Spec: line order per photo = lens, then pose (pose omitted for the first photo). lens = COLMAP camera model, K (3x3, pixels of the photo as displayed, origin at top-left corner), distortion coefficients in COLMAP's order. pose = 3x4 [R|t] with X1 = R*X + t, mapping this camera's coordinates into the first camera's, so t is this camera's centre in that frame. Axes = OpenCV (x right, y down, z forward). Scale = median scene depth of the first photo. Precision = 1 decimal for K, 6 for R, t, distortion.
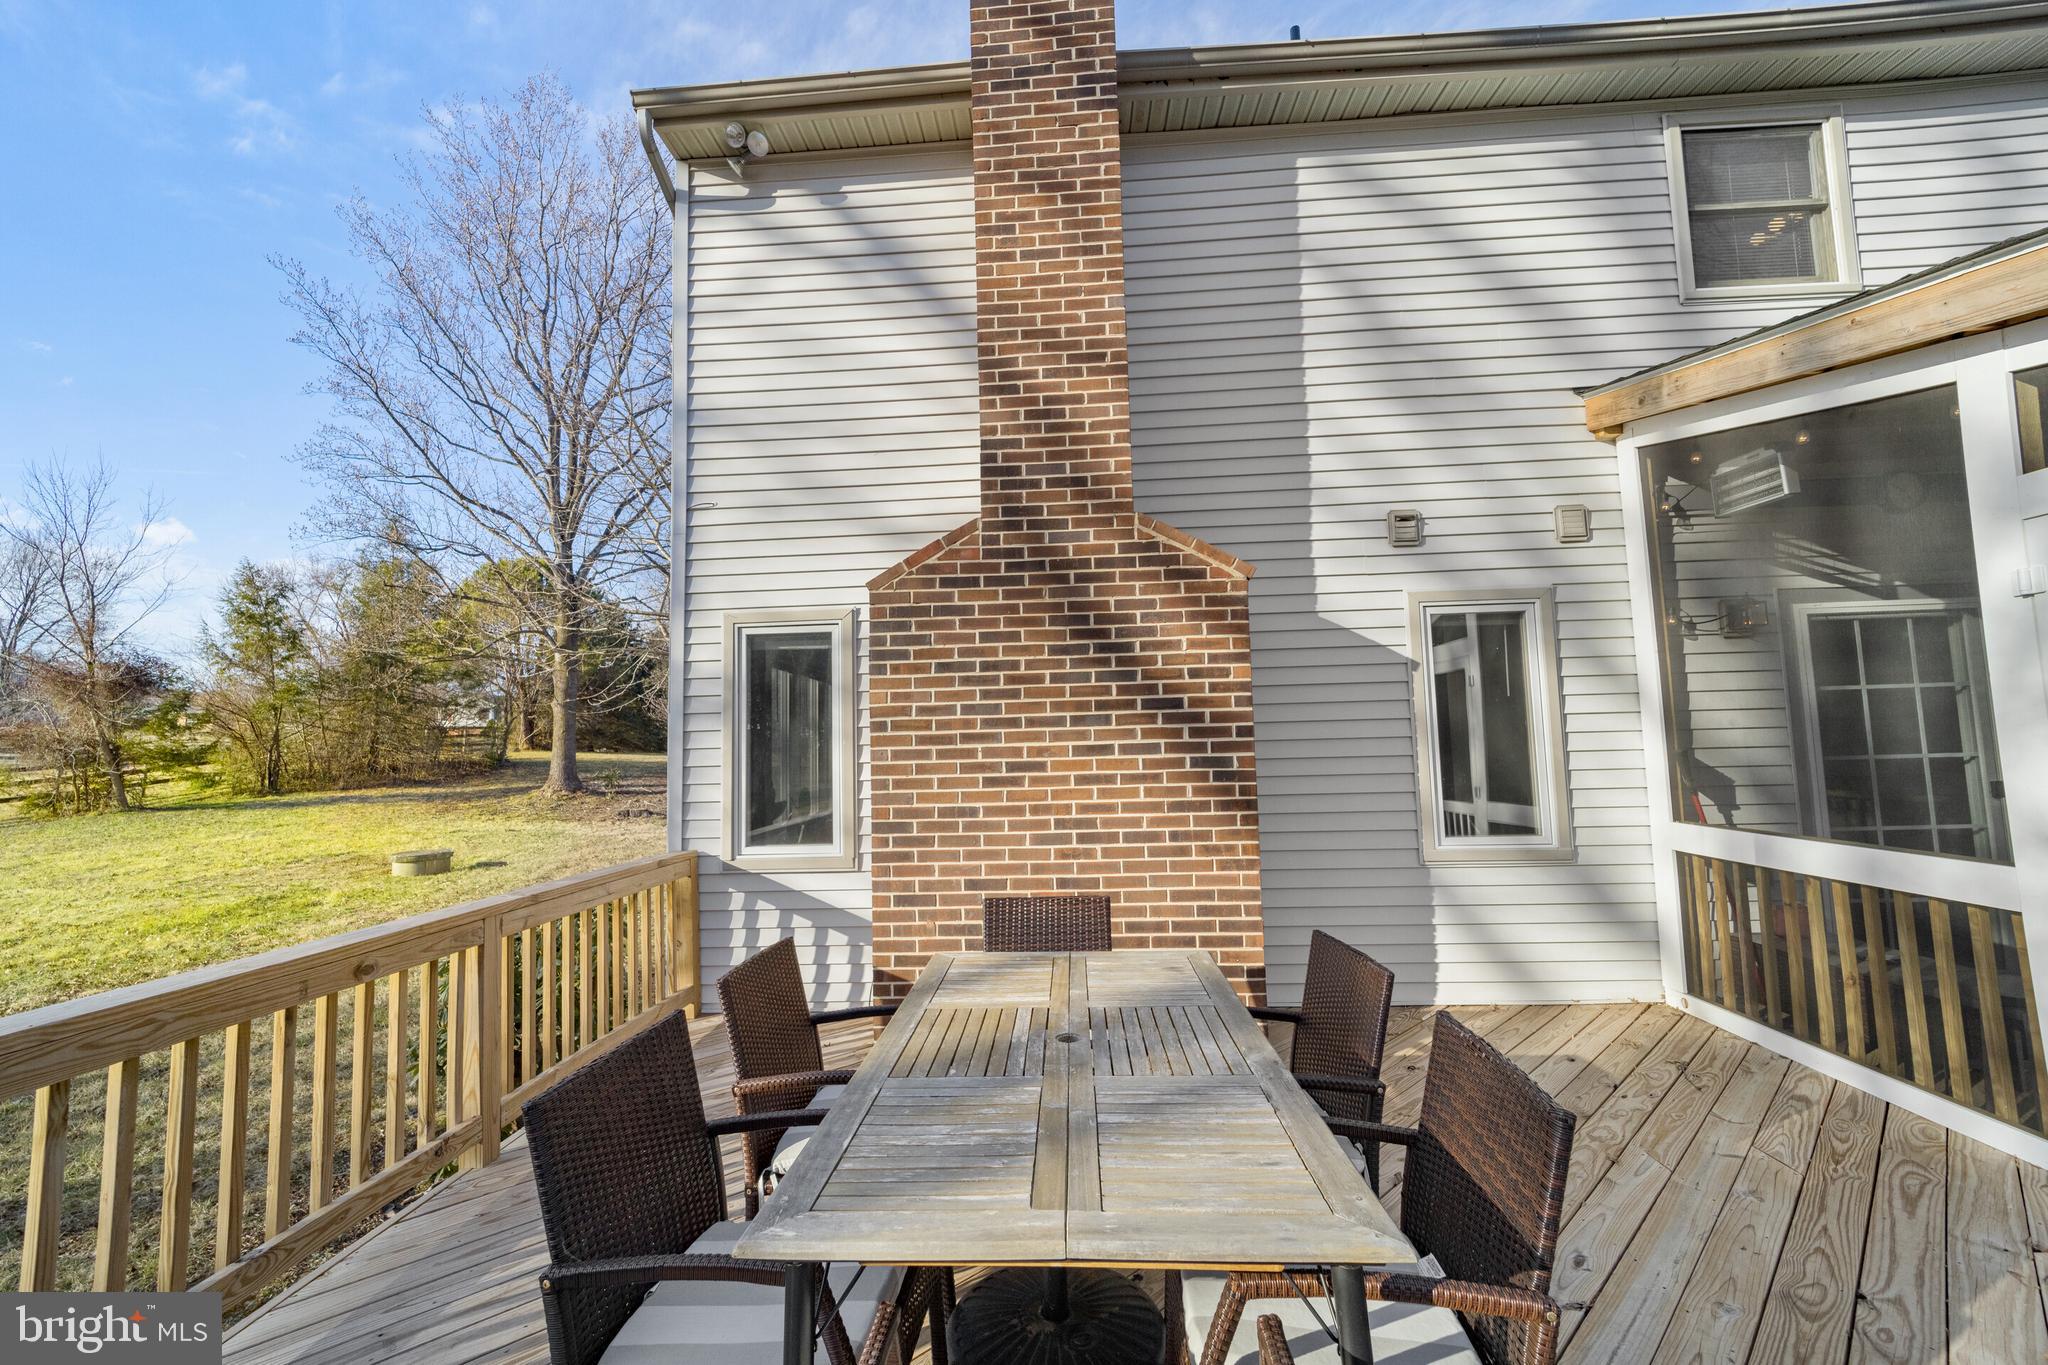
lens RADIAL K [[799.9, 0, 1004.4], [0, 799.9, 693.9], [0, 0, 1]] dist [-0.001707, 0.000294]
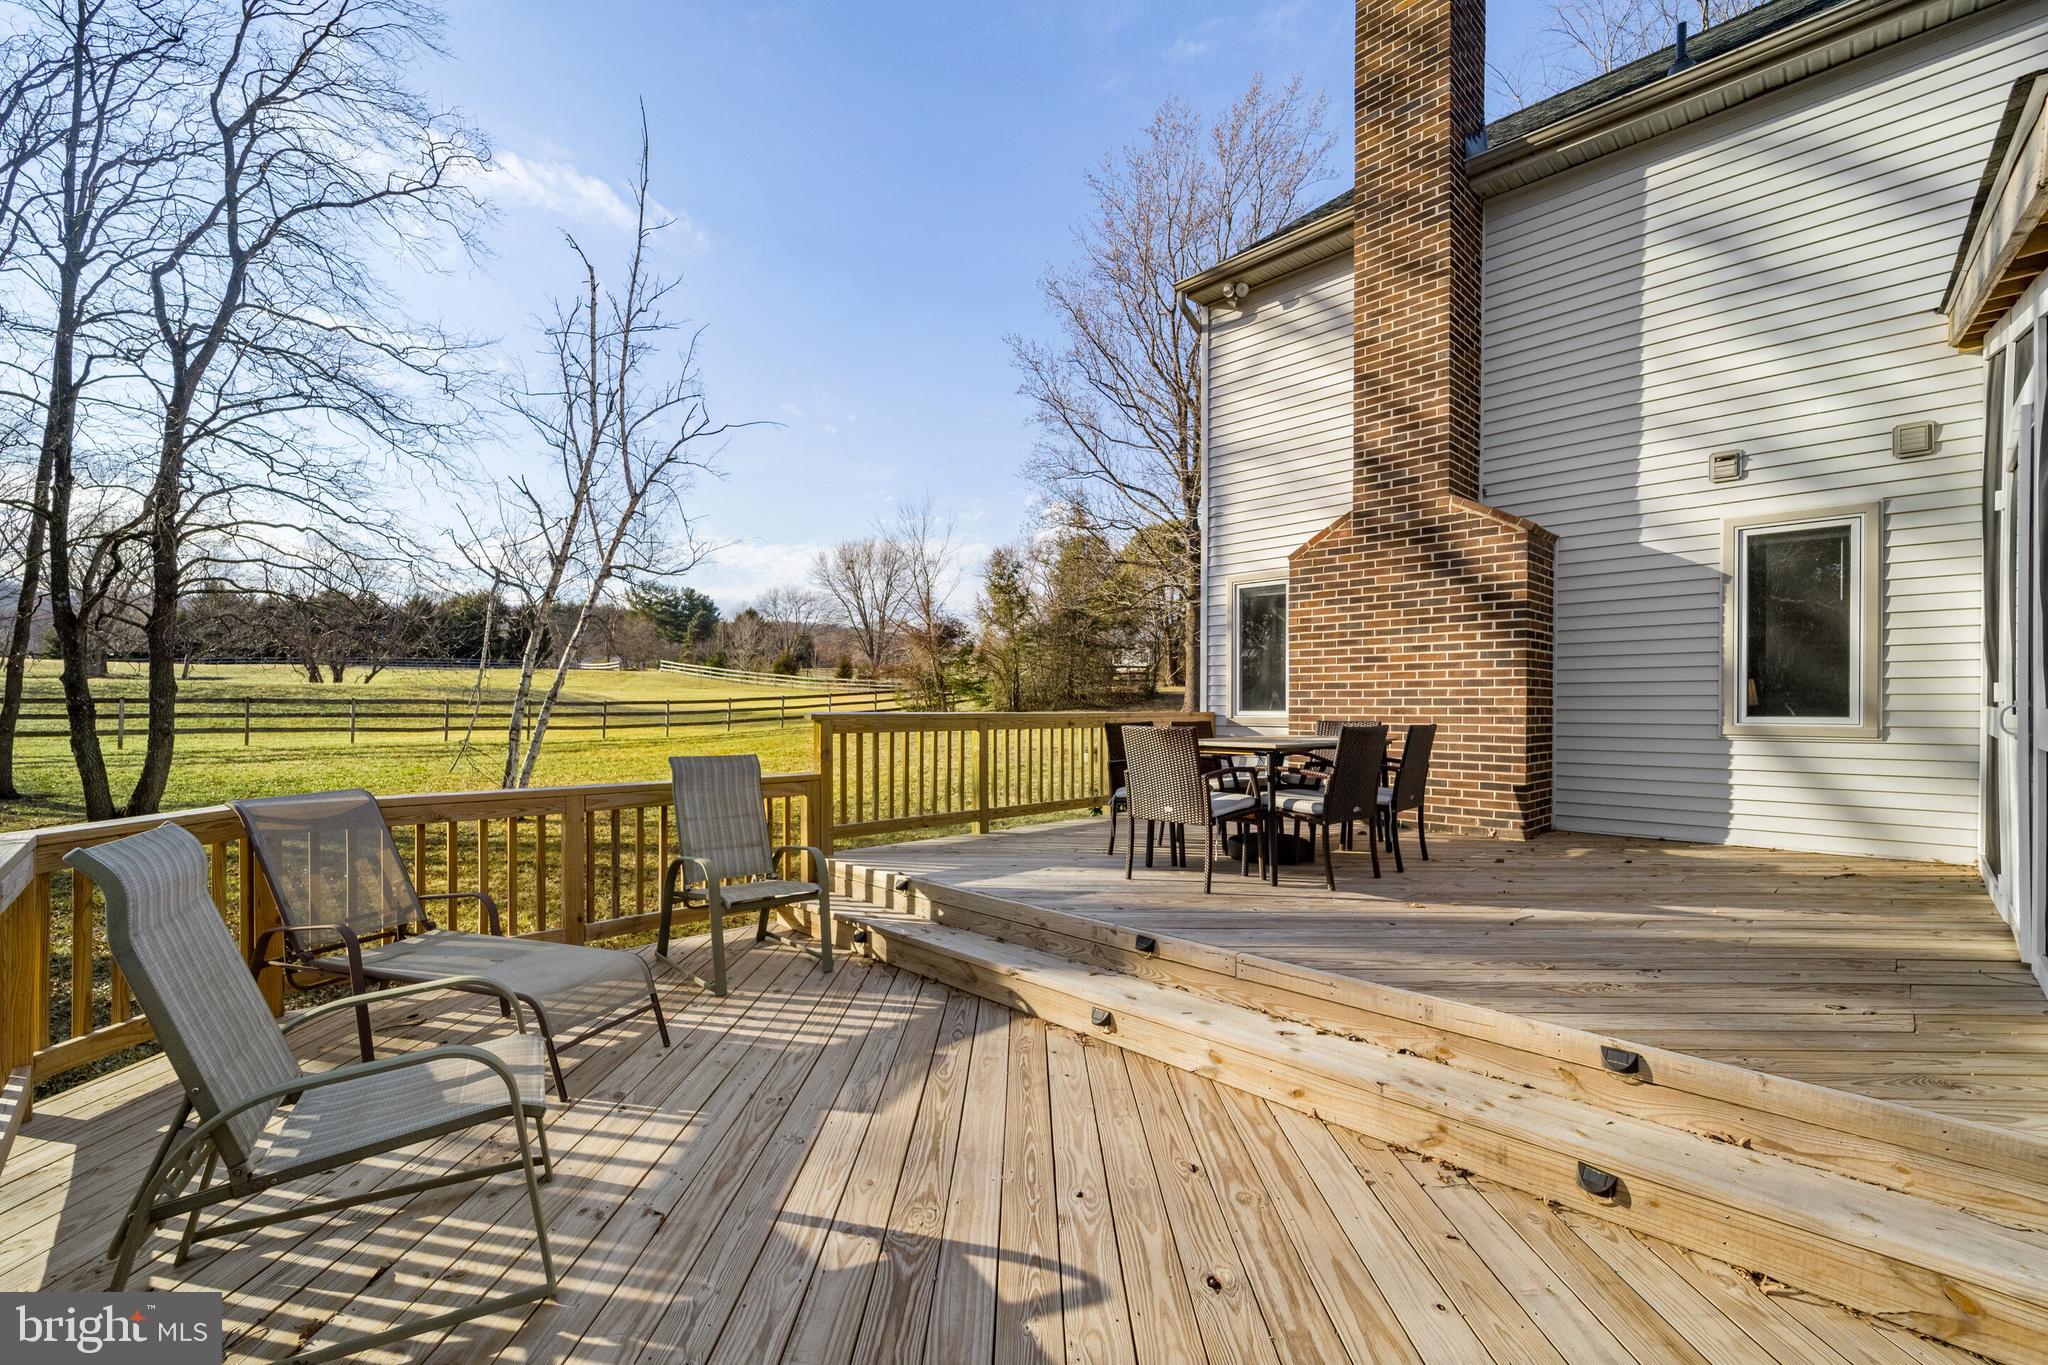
lens RADIAL K [[823.5, 0, 1050.0], [0, 823.5, 710.9], [0, 0, 1]] dist [0.001158, -0.001831]
pose [[0.770160, 0.028791, -0.637200, 0.521566], [0.030311, 0.996200, 0.081647, 0.031839], [0.637130, -0.082195, 0.766361, -0.663183]]
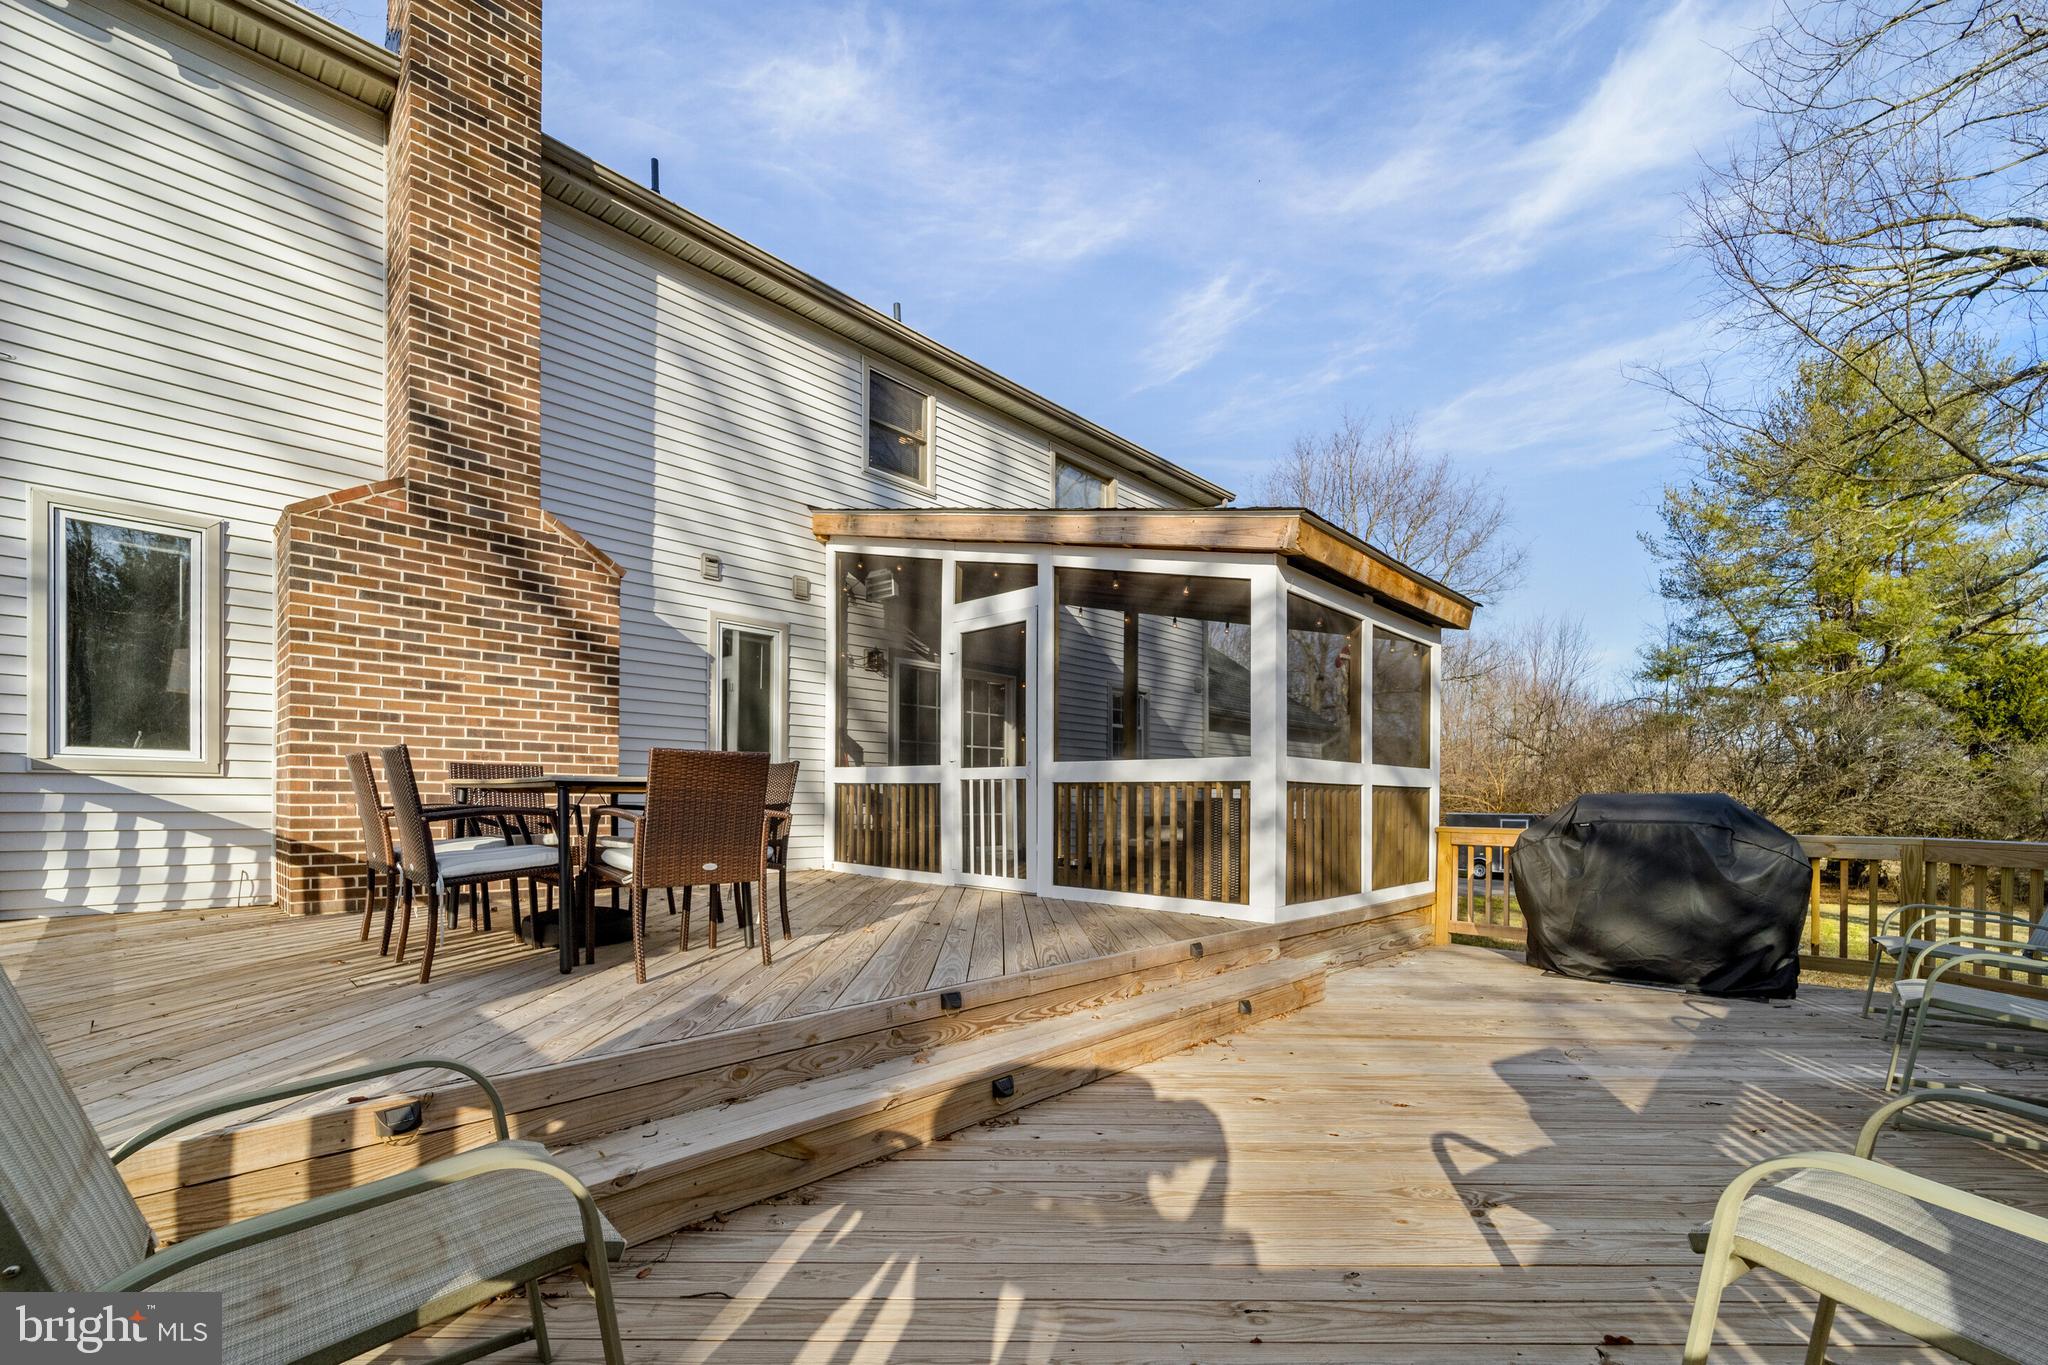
lens RADIAL K [[874.6, 0, 968.9], [0, 874.6, 807.7], [0, 0, 1]] dist [0.003067, -0.000917]
pose [[0.664187, 0.024949, 0.747150, -0.392982], [-0.084494, 0.995544, 0.041868, 0.132645], [-0.742776, -0.090937, 0.663336, -0.490429]]
